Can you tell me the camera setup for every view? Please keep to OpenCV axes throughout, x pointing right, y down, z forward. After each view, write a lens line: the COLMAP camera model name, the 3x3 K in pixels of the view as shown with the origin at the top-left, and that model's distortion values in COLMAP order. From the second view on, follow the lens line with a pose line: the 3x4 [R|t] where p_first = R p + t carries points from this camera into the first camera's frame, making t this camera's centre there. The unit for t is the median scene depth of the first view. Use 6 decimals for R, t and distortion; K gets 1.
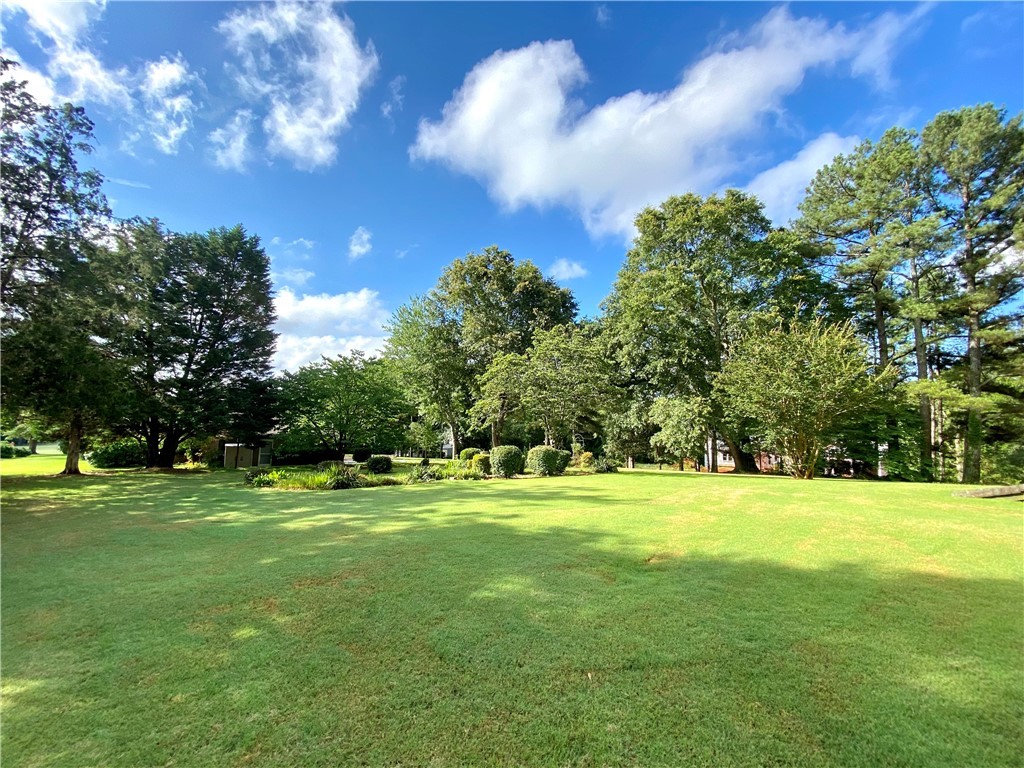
lens RADIAL K [[406.6, 0, 514.3], [0, 406.6, 373.1], [0, 0, 1]] dist [0.002455, -0.014129]
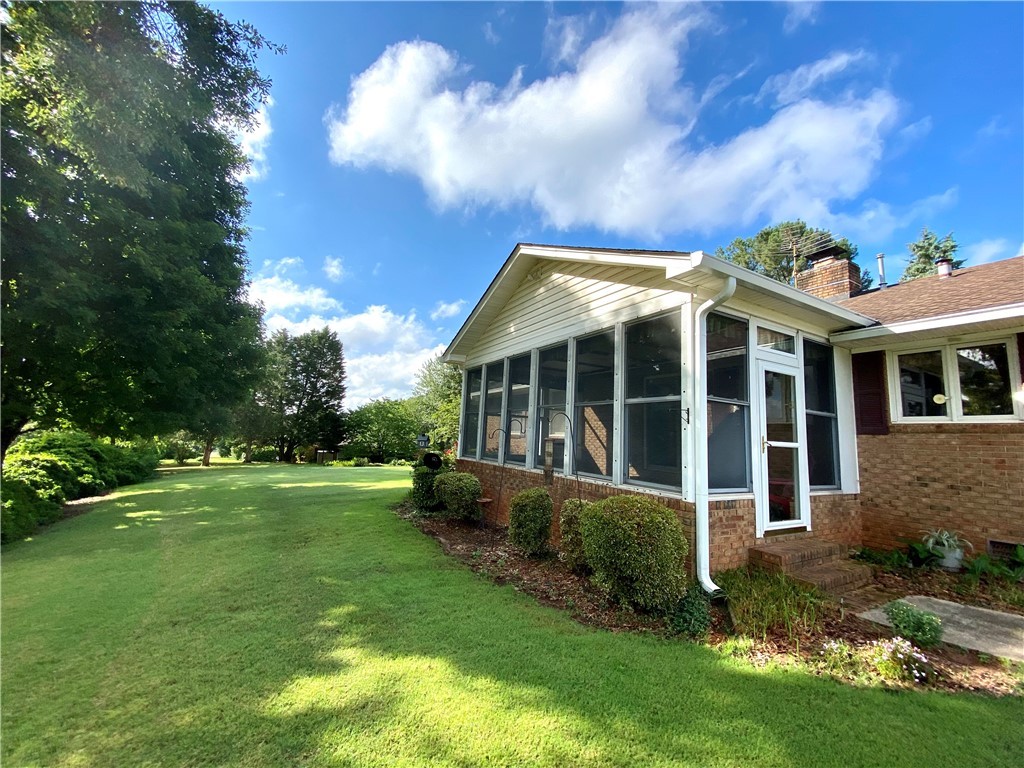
lens RADIAL K [[406.6, 0, 528.1], [0, 406.6, 371.9], [0, 0, 1]] dist [0.002455, -0.014129]
pose [[0.987810, -0.016279, -0.154808, 1.038750], [0.010118, 0.999128, -0.040504, -0.188542], [0.155333, 0.038444, 0.987114, -1.361612]]
